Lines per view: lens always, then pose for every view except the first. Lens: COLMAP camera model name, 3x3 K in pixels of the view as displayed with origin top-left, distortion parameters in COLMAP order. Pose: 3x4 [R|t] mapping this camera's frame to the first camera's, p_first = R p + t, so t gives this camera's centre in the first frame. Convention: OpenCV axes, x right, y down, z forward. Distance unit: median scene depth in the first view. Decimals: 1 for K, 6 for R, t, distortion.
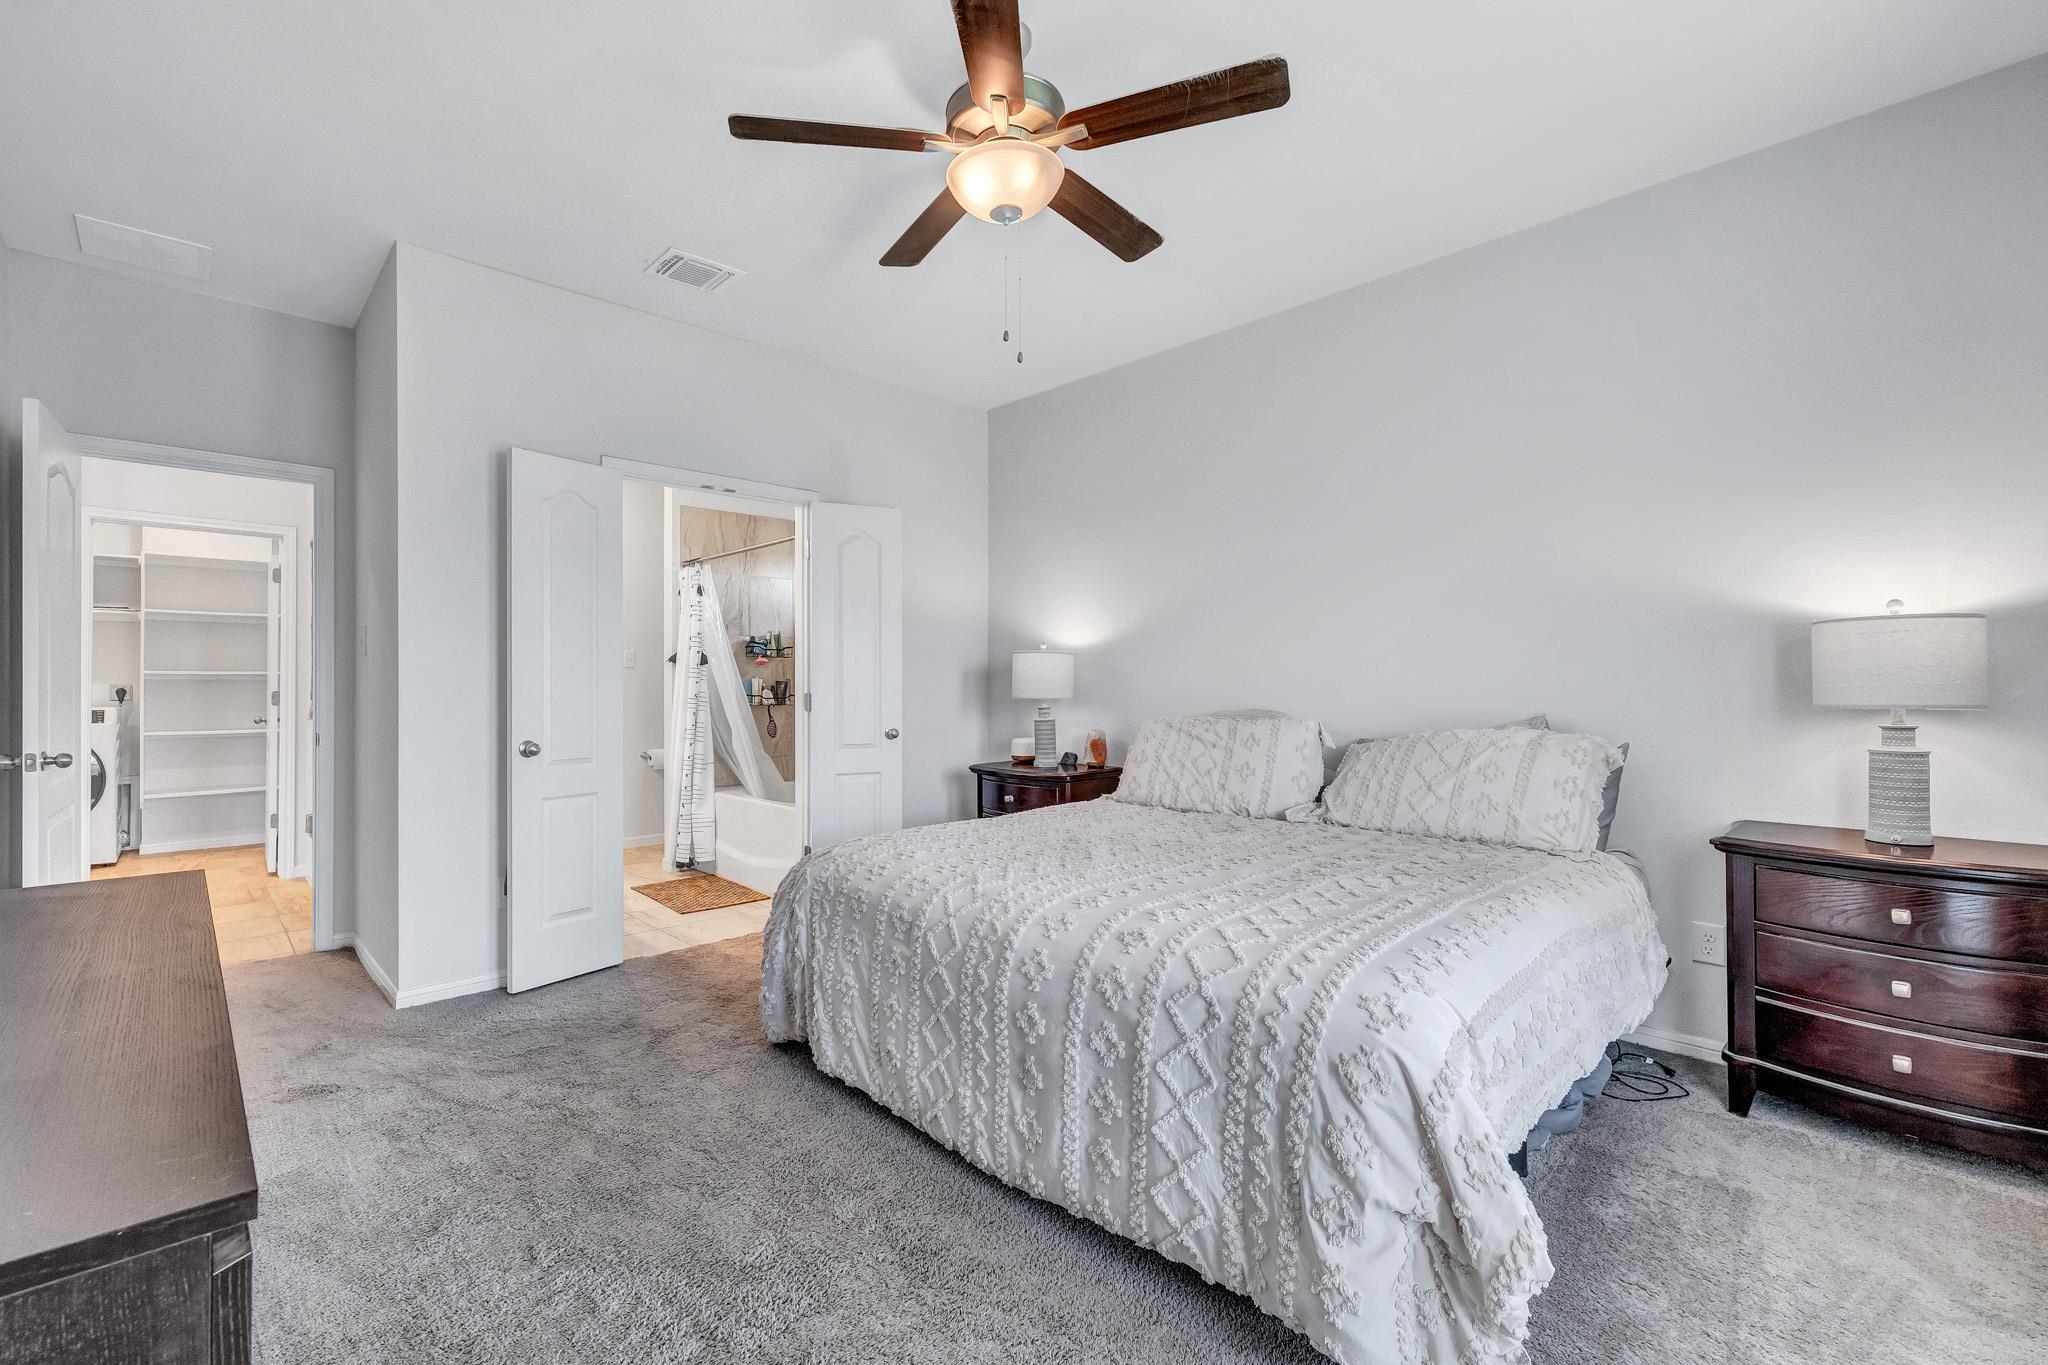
lens RADIAL K [[886.2, 0, 1027.7], [0, 886.2, 693.8], [0, 0, 1]] dist [0.002402, 0.000204]
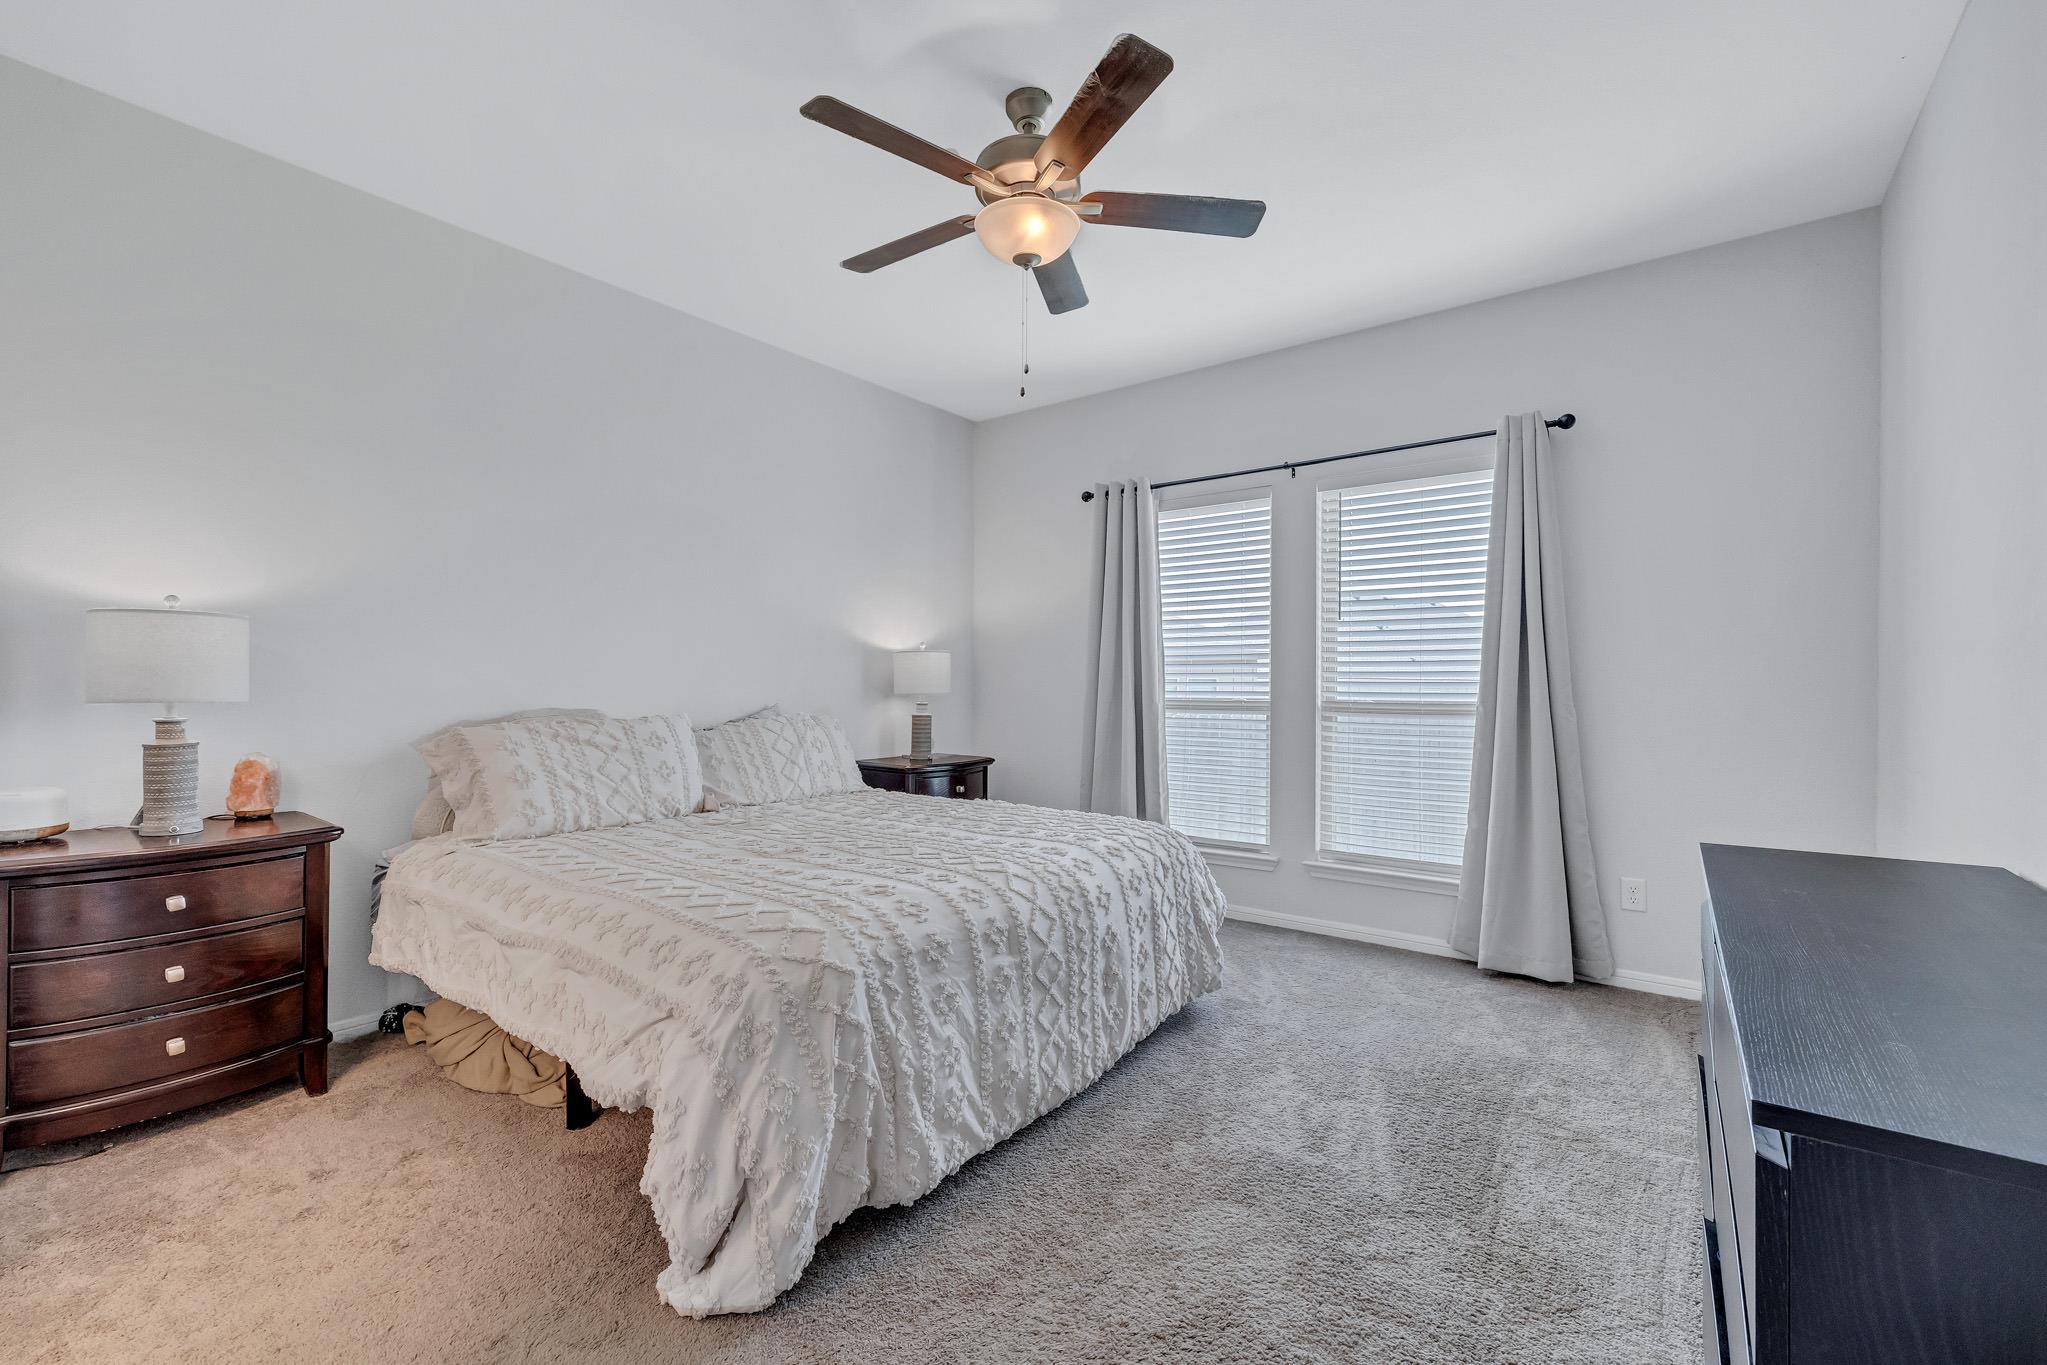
lens RADIAL K [[885.8, 0, 1027.2], [0, 885.8, 677.7], [0, 0, 1]] dist [0.002402, 0.000204]
pose [[-0.183547, 0.011980, 0.982938, -1.029350], [-0.001348, 0.999922, -0.012439, 0.000779], [-0.983010, -0.003608, -0.183516, 1.102963]]
